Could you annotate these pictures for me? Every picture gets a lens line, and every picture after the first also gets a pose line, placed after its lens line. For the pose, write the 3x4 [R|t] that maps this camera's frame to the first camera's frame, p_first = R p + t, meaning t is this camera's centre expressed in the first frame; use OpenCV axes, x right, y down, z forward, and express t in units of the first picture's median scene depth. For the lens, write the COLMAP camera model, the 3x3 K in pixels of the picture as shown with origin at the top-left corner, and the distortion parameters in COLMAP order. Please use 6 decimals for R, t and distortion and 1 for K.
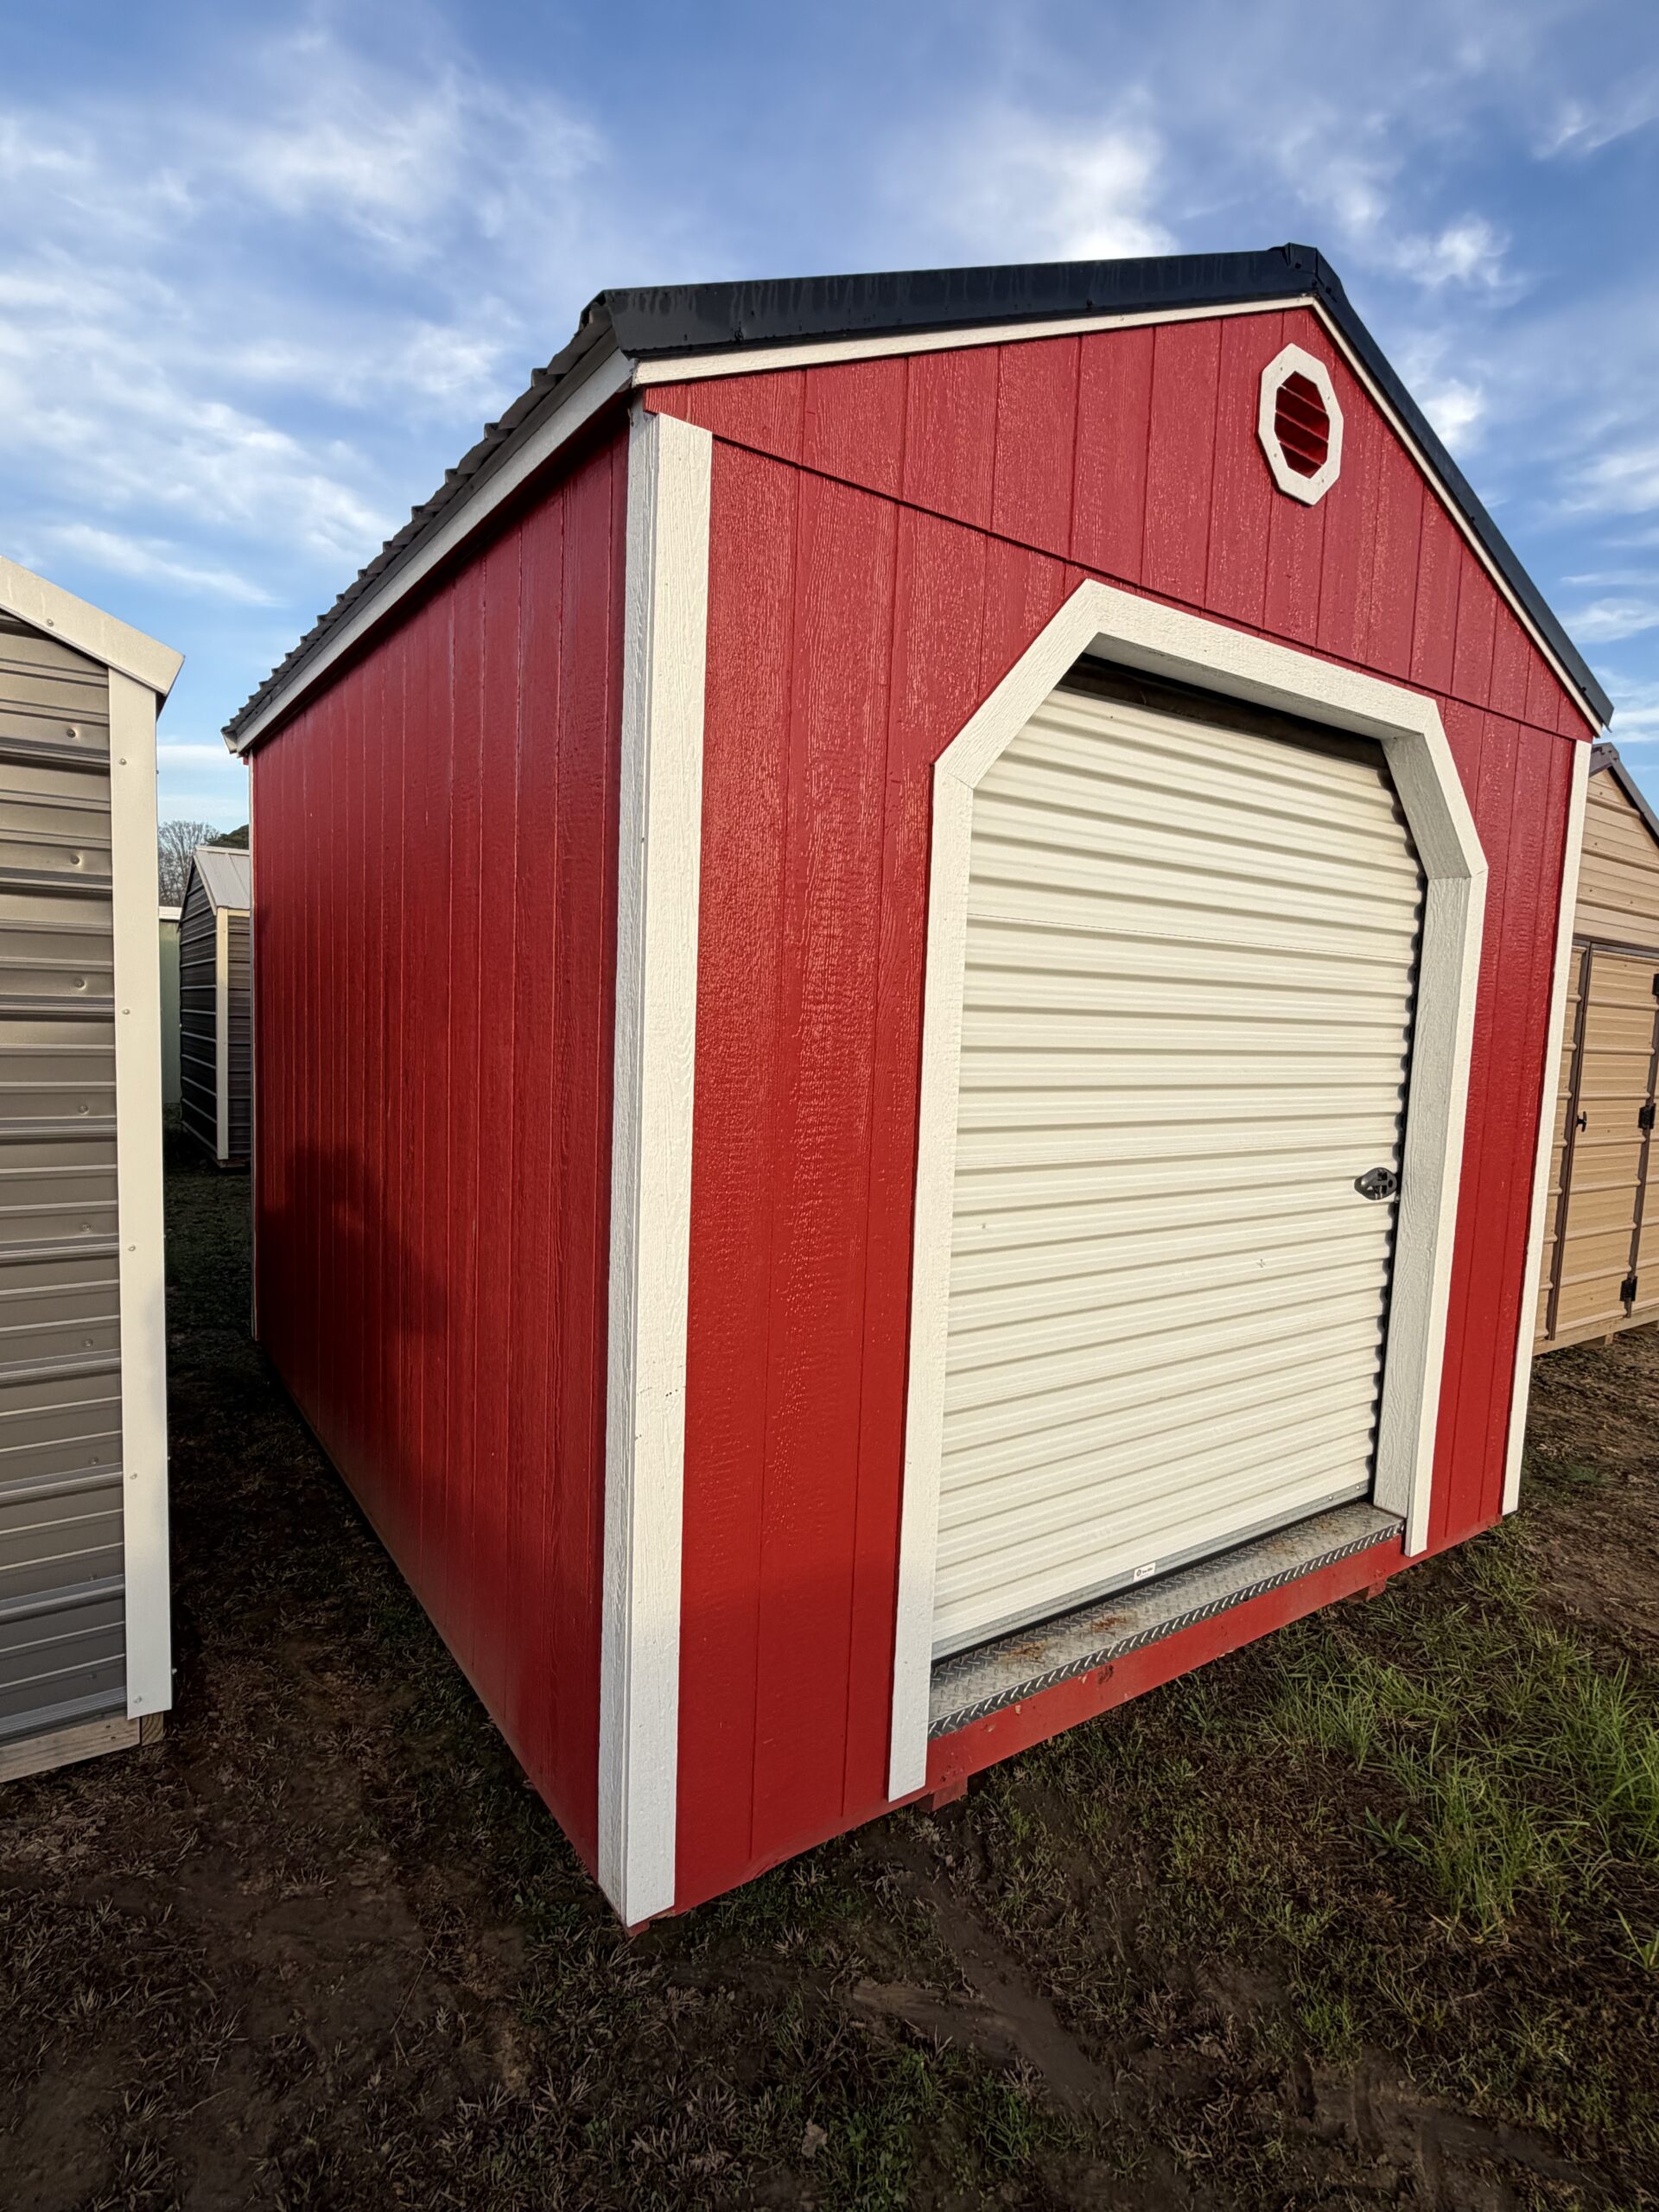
lens RADIAL K [[1166.6, 0, 839.3], [0, 1166.6, 1104.1], [0, 0, 1]] dist [-0.001426, 0.000385]
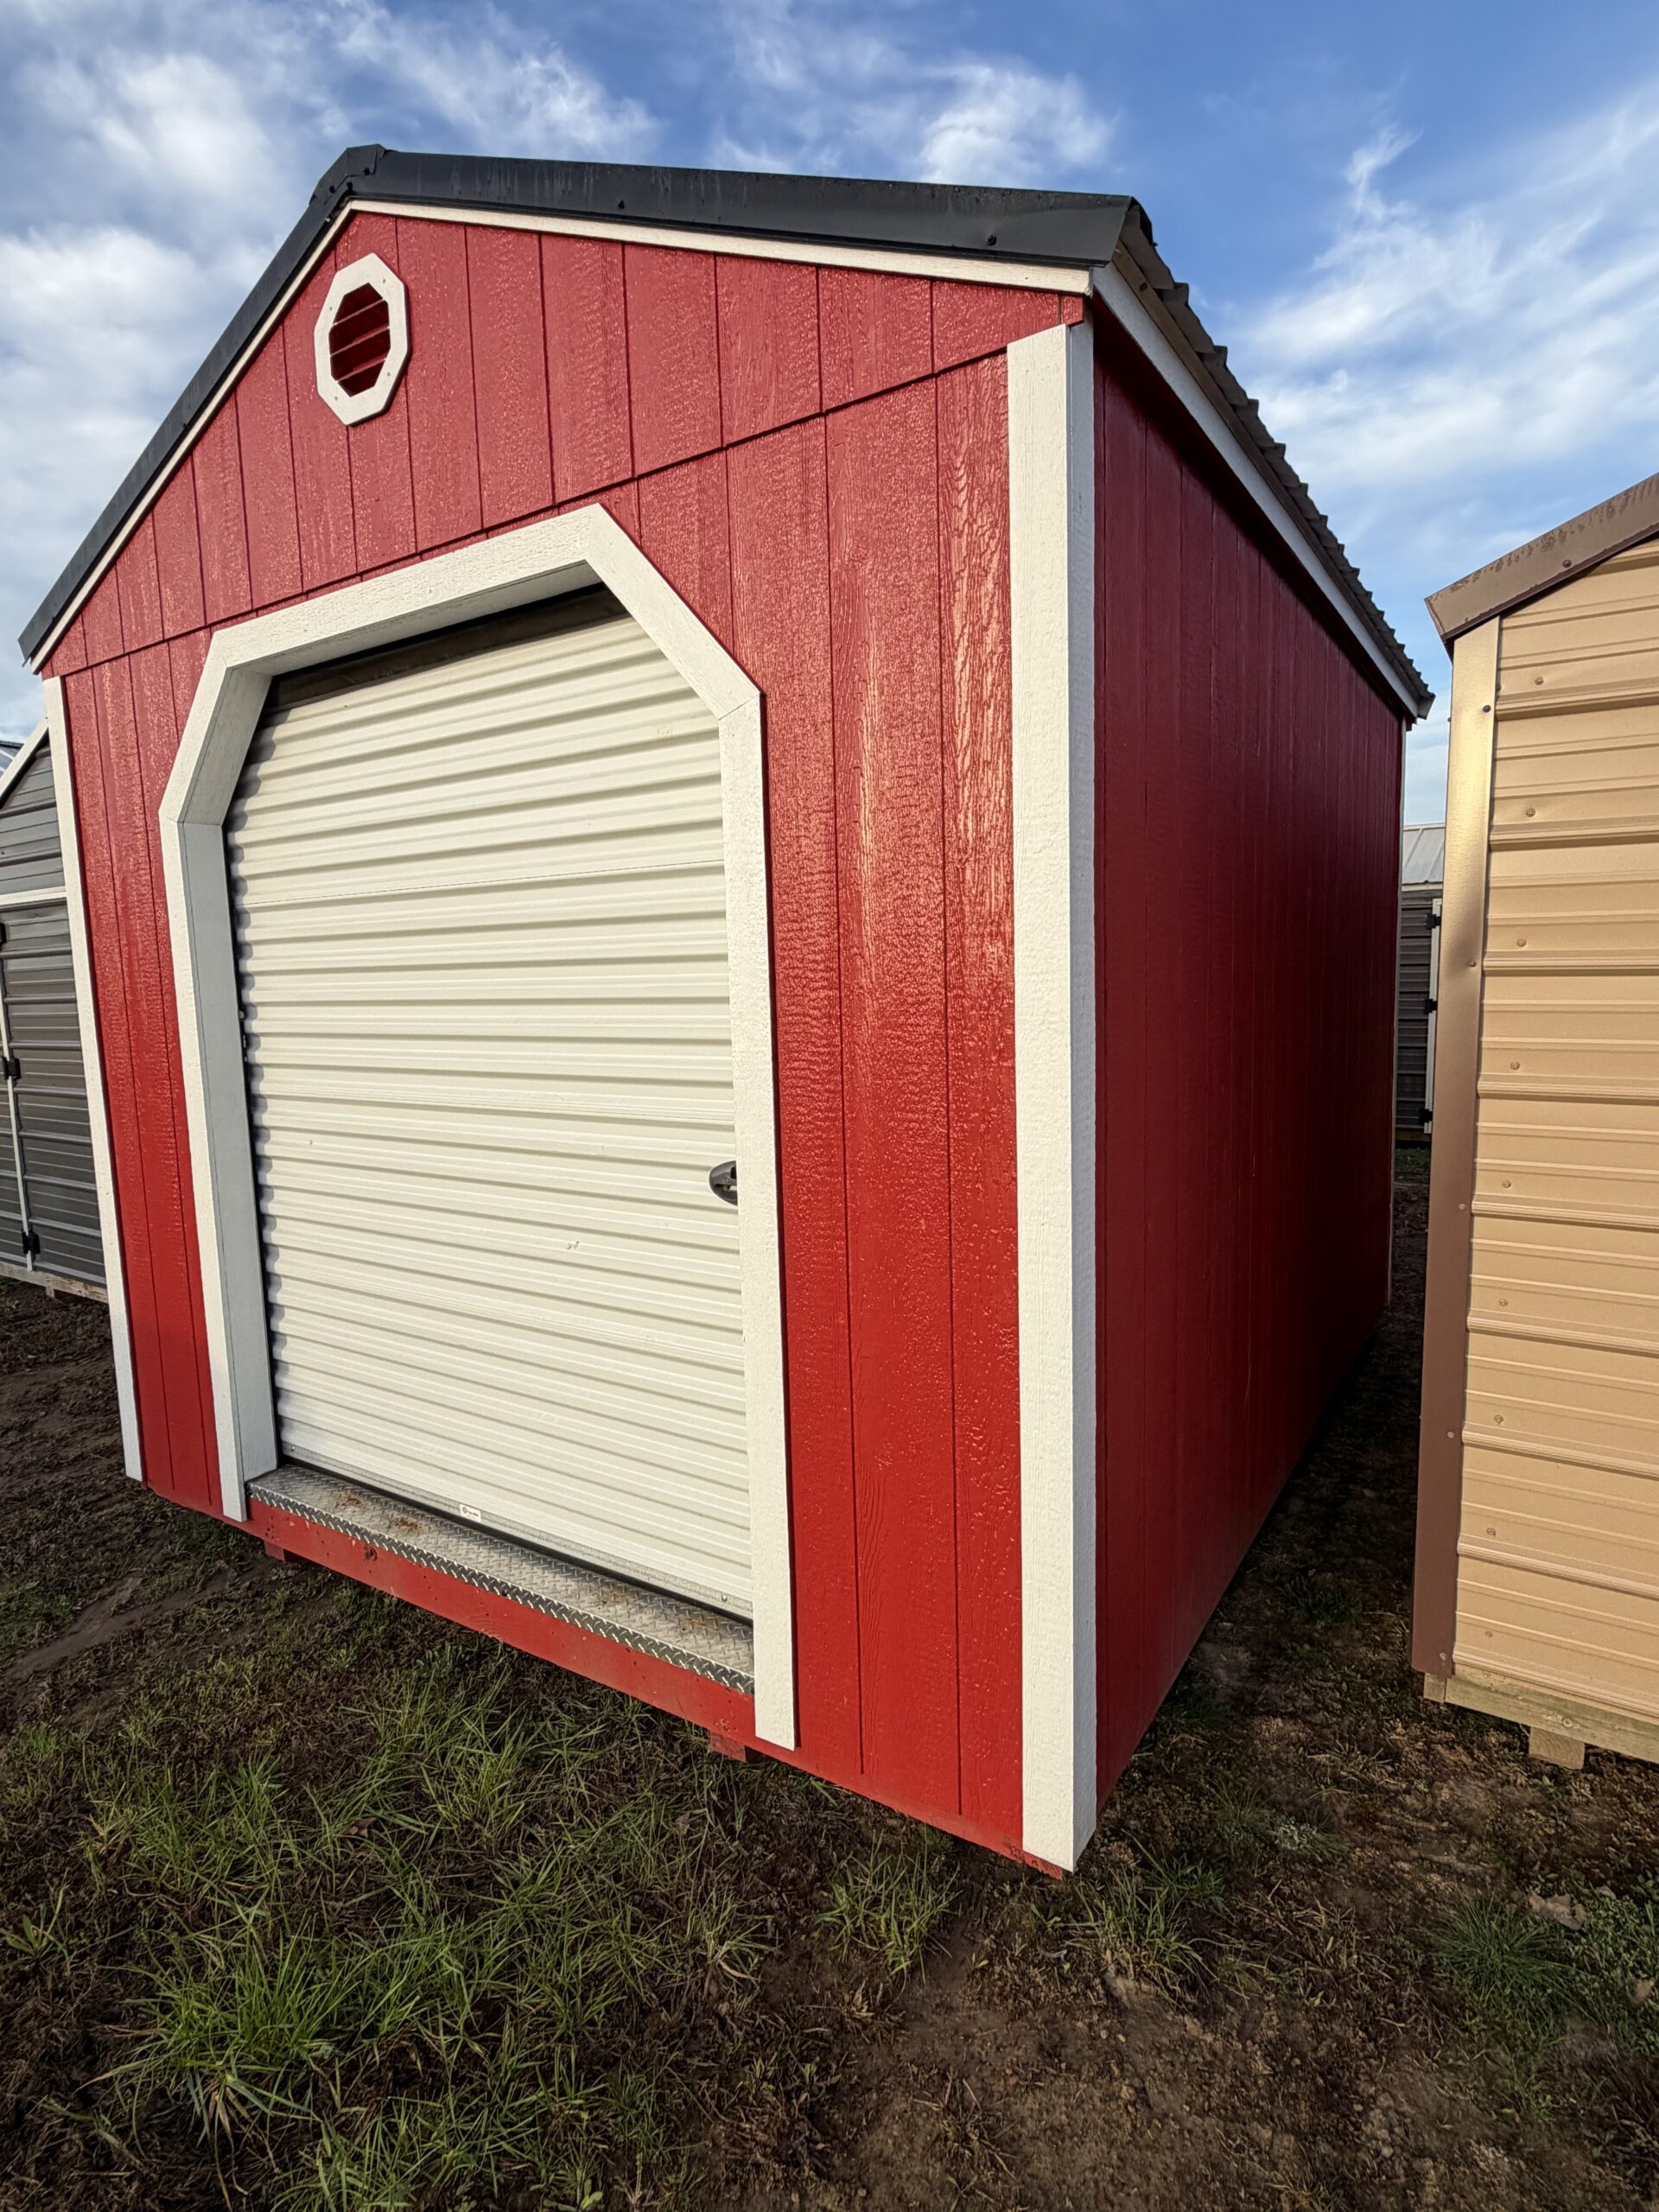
lens RADIAL K [[1166.6, 0, 852.4], [0, 1166.6, 1108.2], [0, 0, 1]] dist [-0.001426, 0.000385]
pose [[0.366797, 0.058972, -0.928430, 1.304204], [-0.041010, 0.998044, 0.047192, -0.015197], [0.929397, 0.020765, 0.368498, 0.921204]]
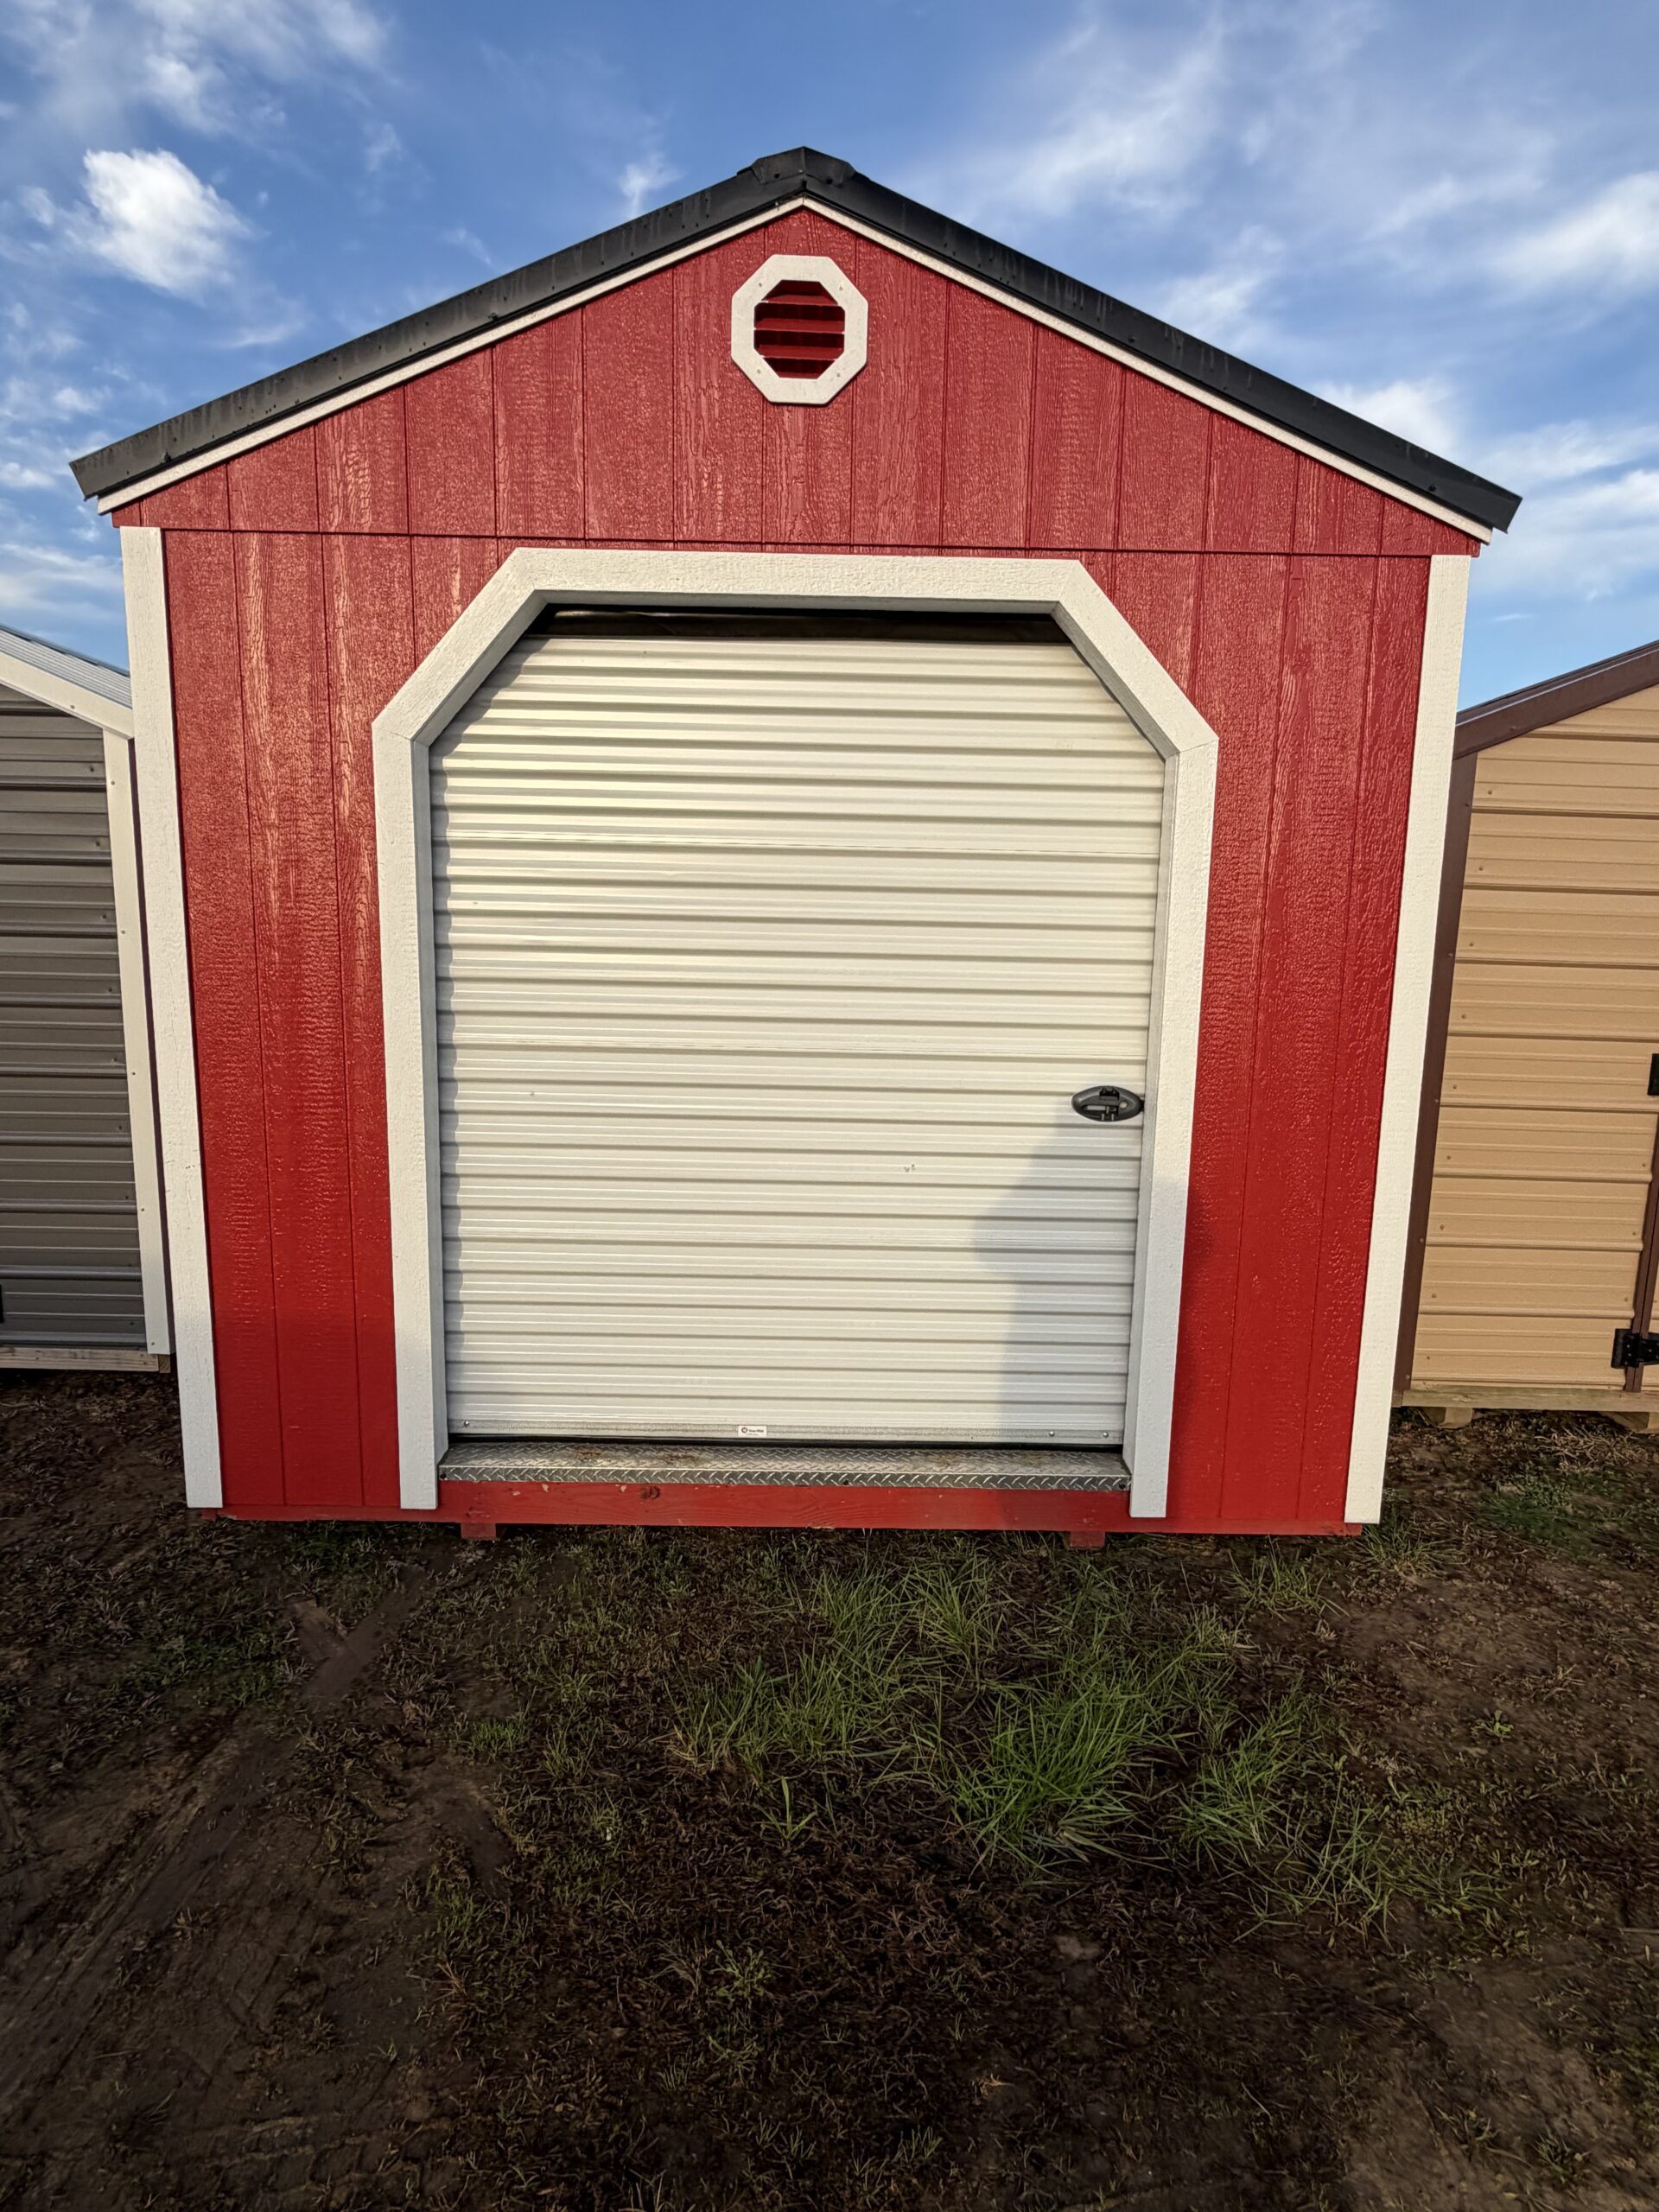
lens RADIAL K [[1166.6, 0, 848.6], [0, 1166.6, 1112.6], [0, 0, 1]] dist [-0.001426, 0.000385]
pose [[0.822189, 0.060660, -0.565973, 0.933121], [-0.037972, 0.997936, 0.051796, 0.040839], [0.567947, -0.021095, 0.822795, 0.153612]]
